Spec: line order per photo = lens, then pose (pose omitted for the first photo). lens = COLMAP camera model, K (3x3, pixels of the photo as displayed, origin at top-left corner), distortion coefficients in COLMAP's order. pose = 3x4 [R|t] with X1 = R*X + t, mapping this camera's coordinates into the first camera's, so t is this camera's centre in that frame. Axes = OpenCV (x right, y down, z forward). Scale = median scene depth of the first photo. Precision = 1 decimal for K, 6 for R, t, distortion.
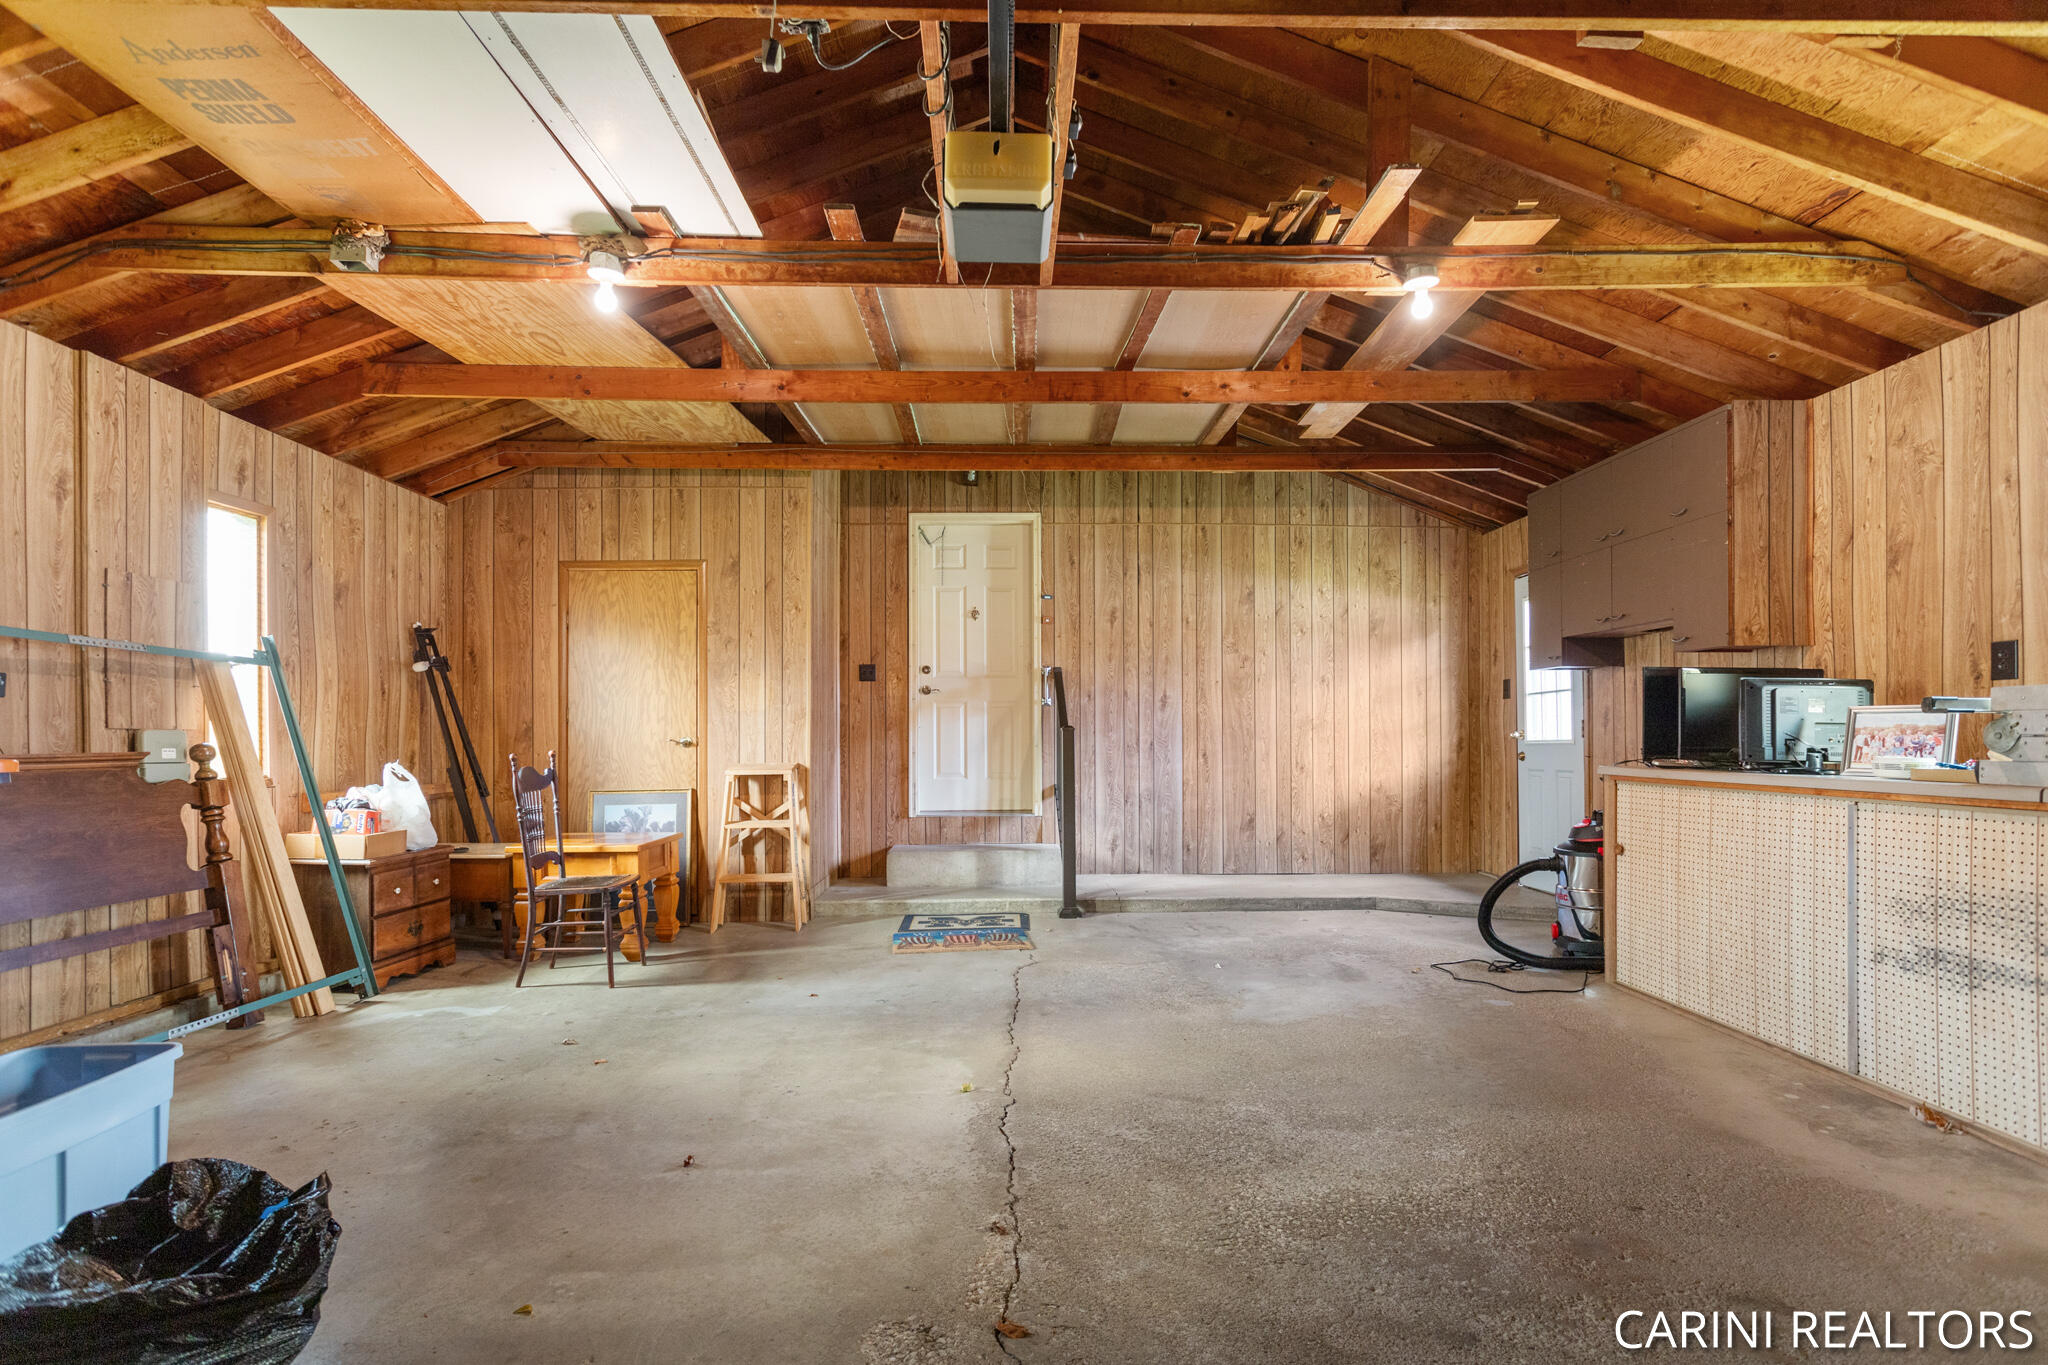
lens RADIAL K [[1000.3, 0, 1031.4], [0, 1000.3, 715.3], [0, 0, 1]] dist [-0.016126, 0.002146]
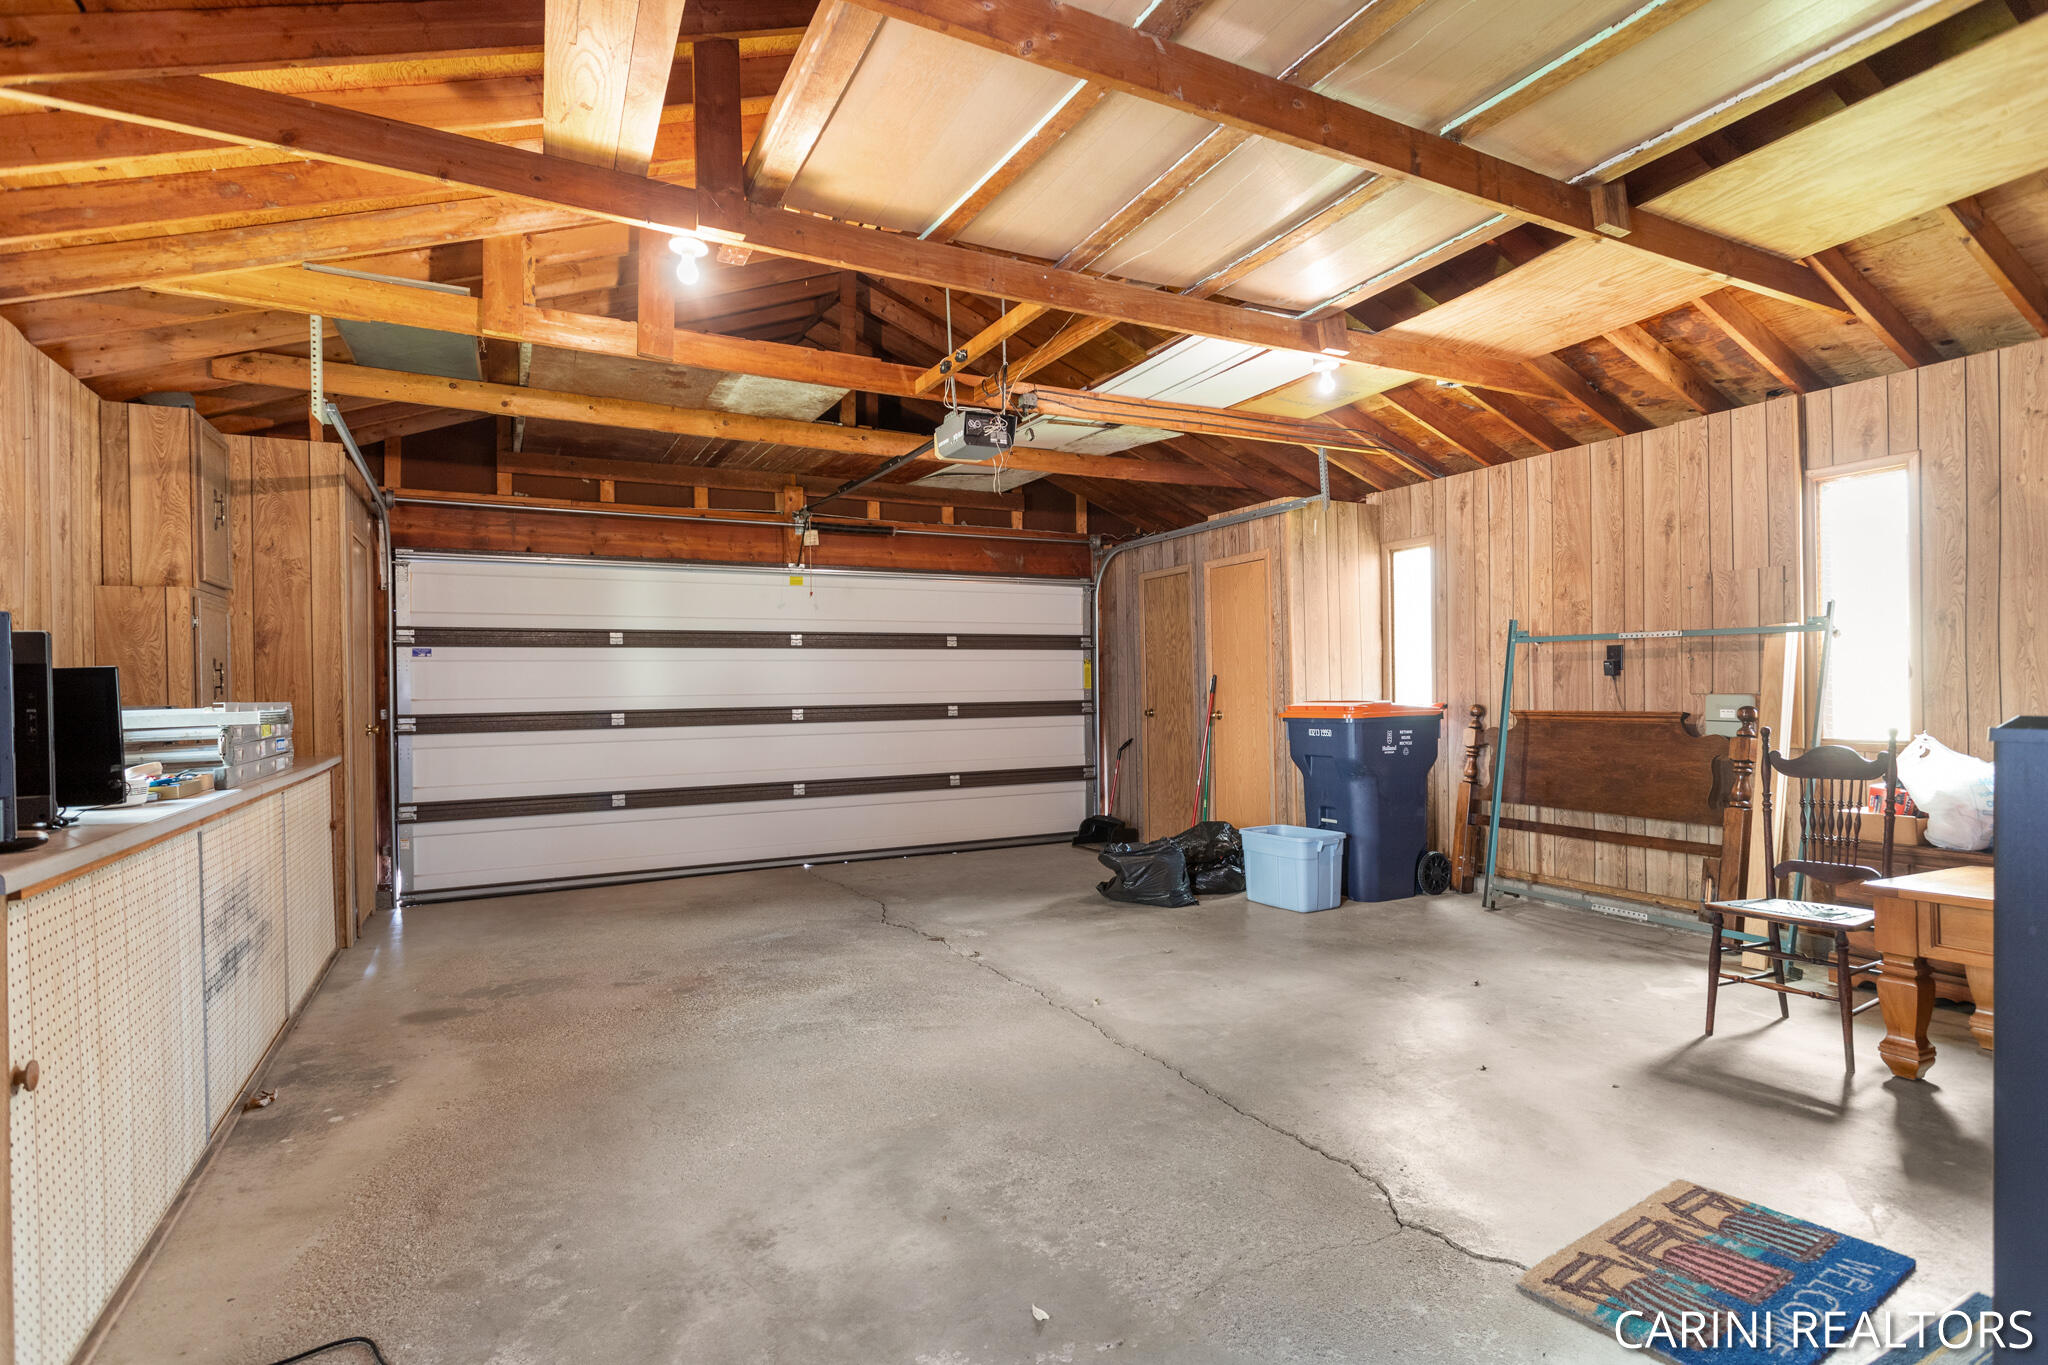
lens RADIAL K [[1000.3, 0, 1023.0], [0, 1000.3, 699.2], [0, 0, 1]] dist [-0.016126, 0.002146]
pose [[-0.895594, 0.024729, -0.444185, 0.605538], [0.032376, 0.999429, -0.009638, 0.005427], [0.443694, -0.023013, -0.895883, 2.248459]]
